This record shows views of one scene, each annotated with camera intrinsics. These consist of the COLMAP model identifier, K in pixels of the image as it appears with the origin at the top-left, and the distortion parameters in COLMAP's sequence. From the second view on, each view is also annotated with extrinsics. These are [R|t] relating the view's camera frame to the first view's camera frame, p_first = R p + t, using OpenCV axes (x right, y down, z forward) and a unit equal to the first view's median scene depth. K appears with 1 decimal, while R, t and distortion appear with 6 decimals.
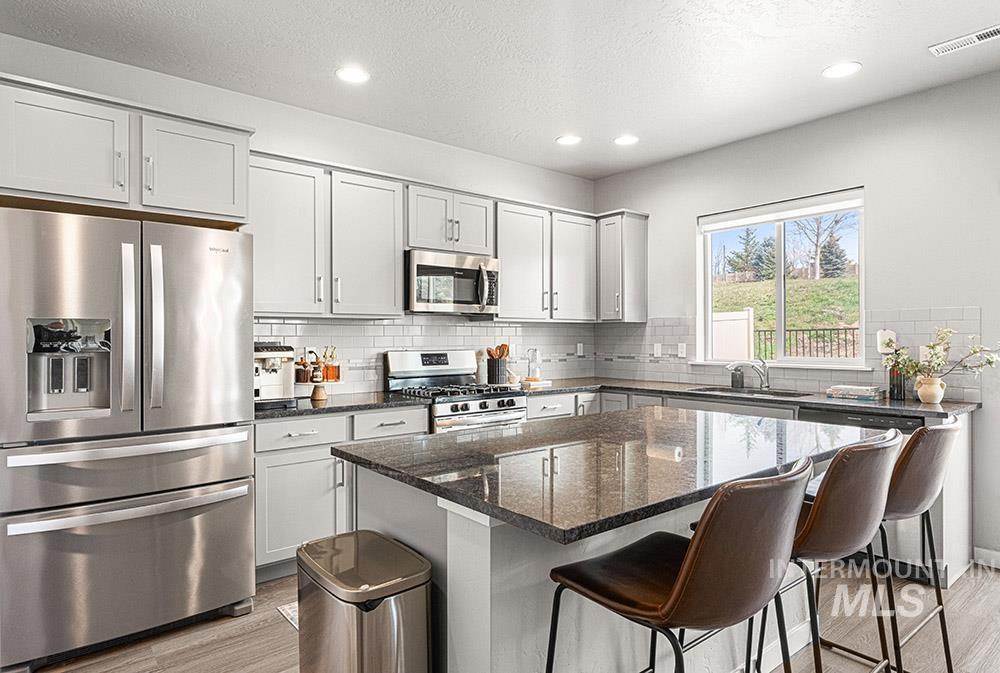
lens RADIAL K [[581.4, 0, 495.8], [0, 581.4, 337.5], [0, 0, 1]] dist [0.001361, 0.000097]
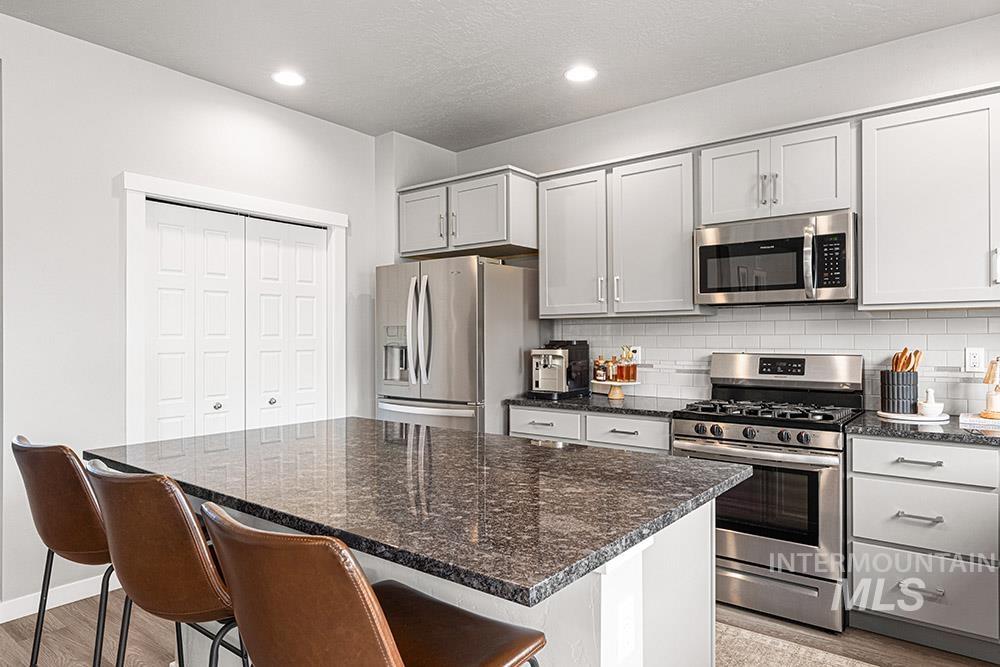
lens RADIAL K [[611.5, 0, 498.2], [0, 611.5, 334.0], [0, 0, 1]] dist [0.009078, 0.000917]
pose [[0.217518, -0.002654, -0.976053, 0.620149], [0.002041, 0.999995, -0.002265, -0.002364], [0.976054, -0.001500, 0.217522, 0.522737]]
